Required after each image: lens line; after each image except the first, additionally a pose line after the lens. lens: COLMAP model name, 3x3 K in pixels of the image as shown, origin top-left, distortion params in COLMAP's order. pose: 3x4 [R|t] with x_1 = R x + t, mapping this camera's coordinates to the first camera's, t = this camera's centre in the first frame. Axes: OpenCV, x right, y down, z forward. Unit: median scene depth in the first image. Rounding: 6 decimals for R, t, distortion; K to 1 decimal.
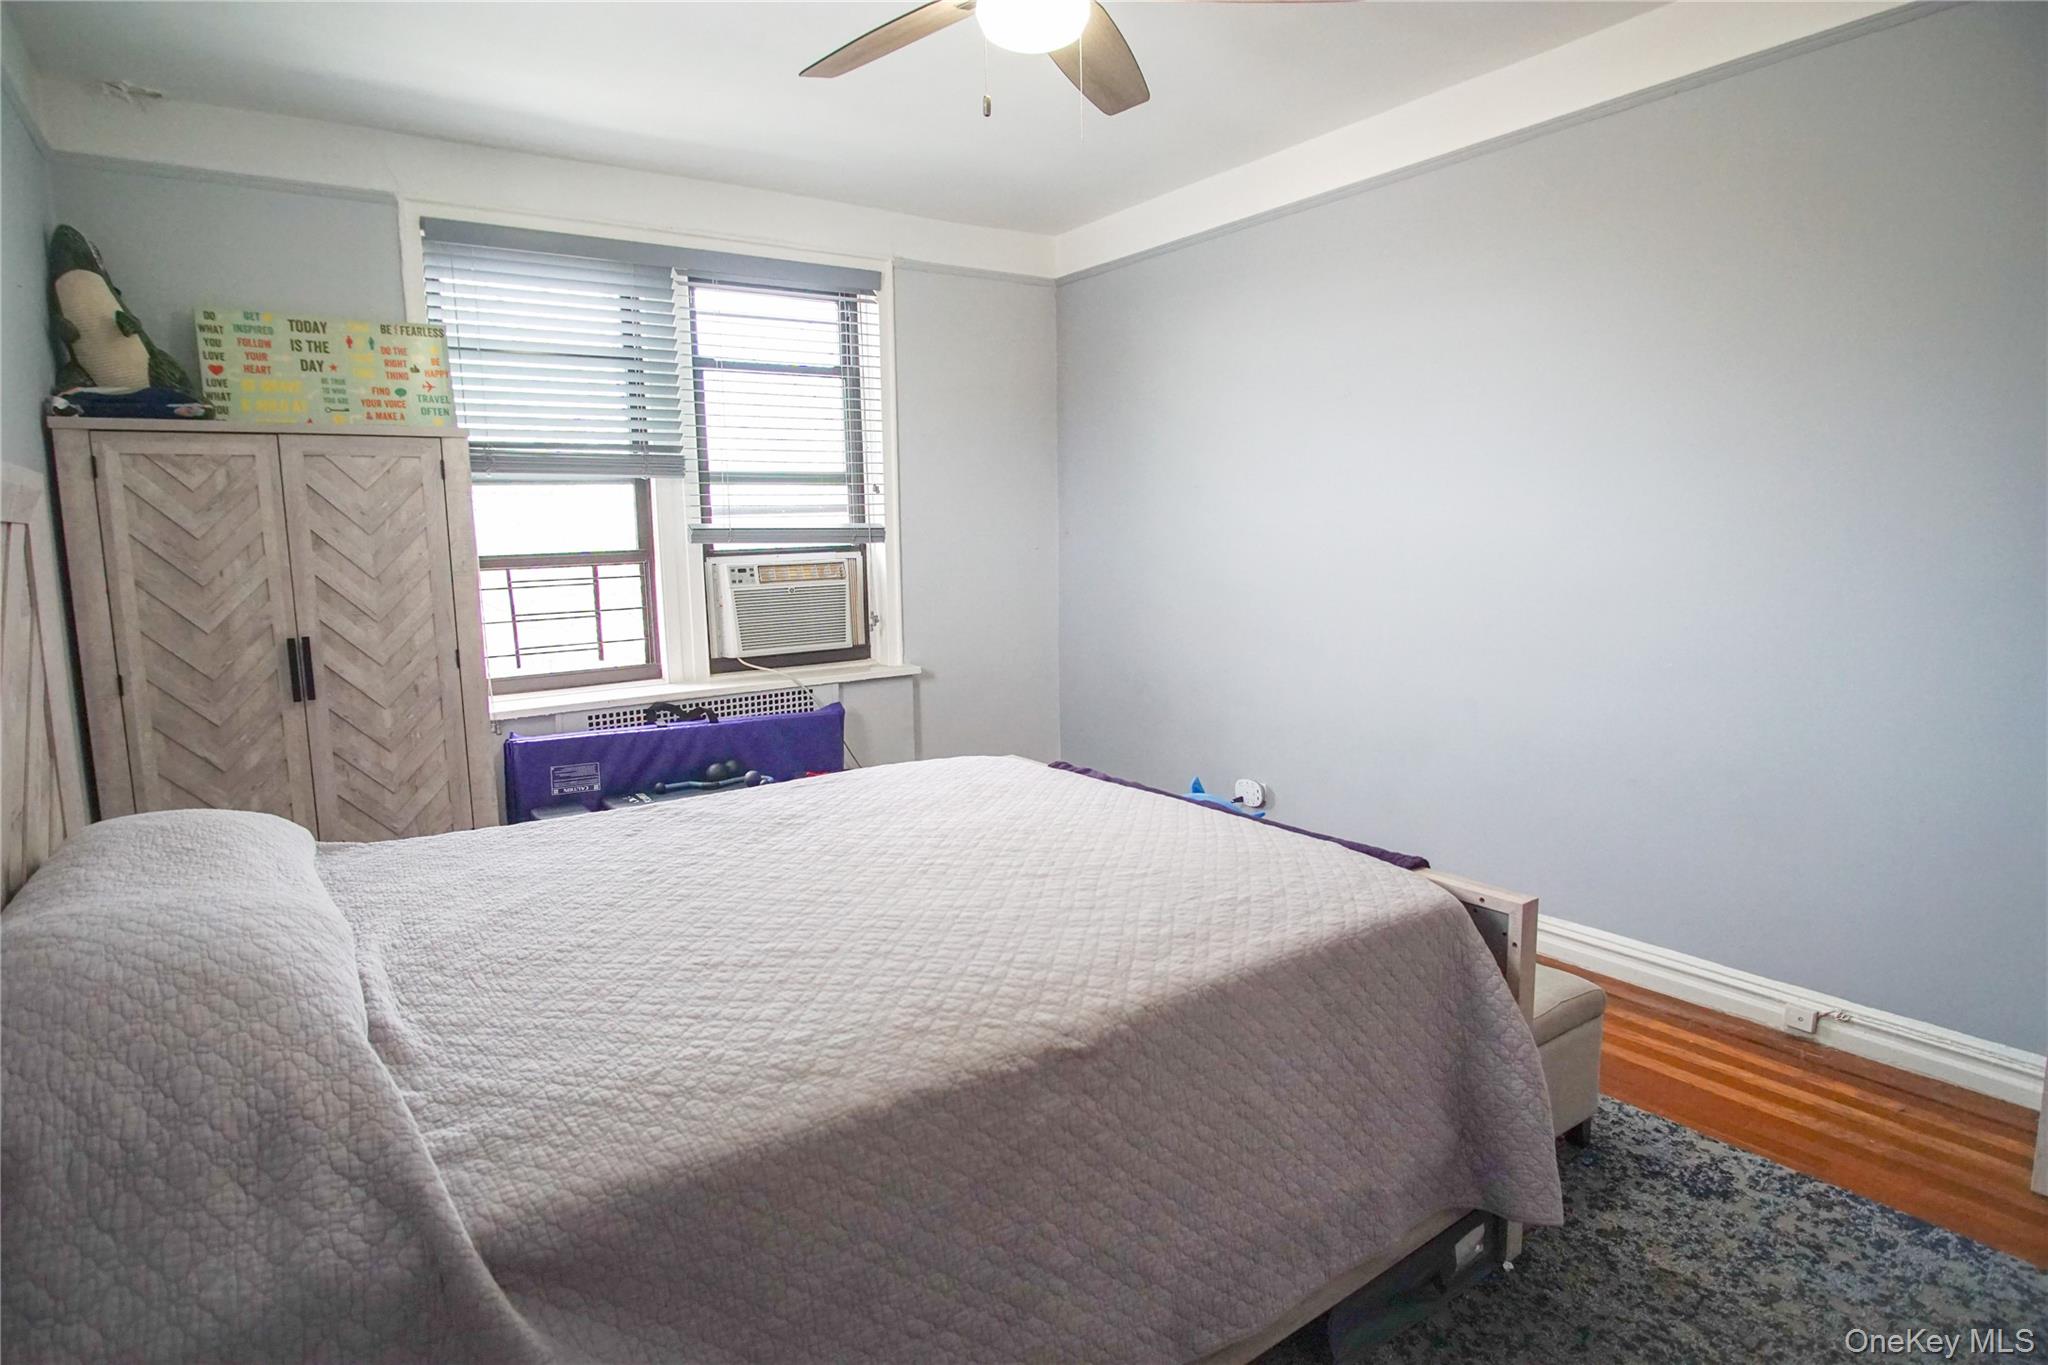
lens RADIAL K [[1087.2, 0, 1013.0], [0, 1087.2, 681.8], [0, 0, 1]] dist [-0.030860, 0.003140]
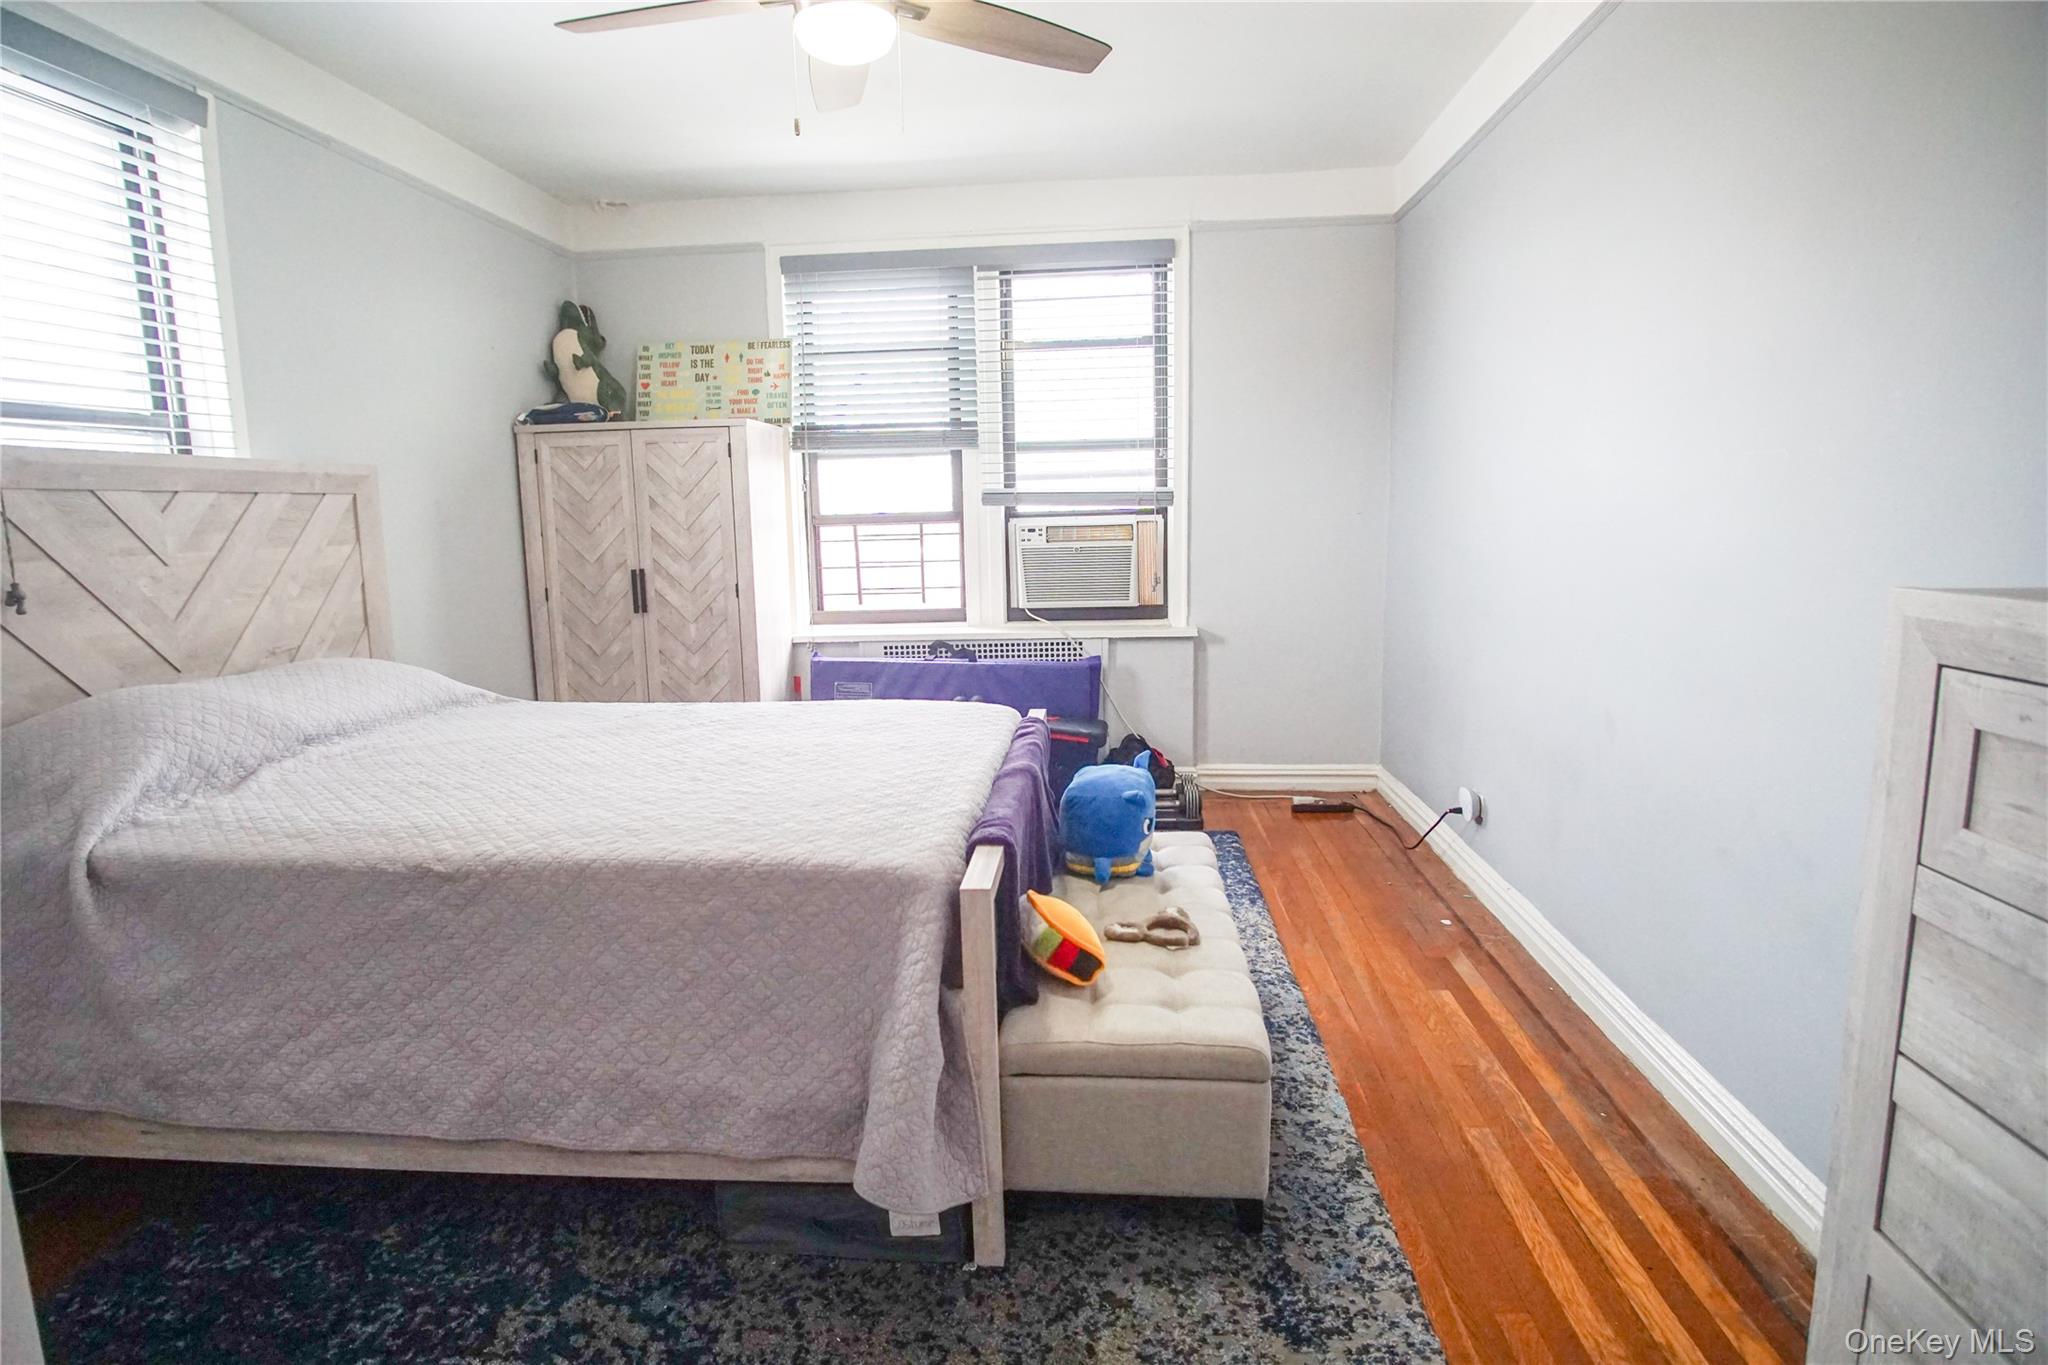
lens RADIAL K [[1087.2, 0, 1007.0], [0, 1087.2, 677.2], [0, 0, 1]] dist [-0.030860, 0.003140]
pose [[0.771719, 0.101687, -0.627781, 0.493469], [-0.083137, 0.994794, 0.058937, -0.017645], [0.630506, 0.006709, 0.776155, 0.128522]]
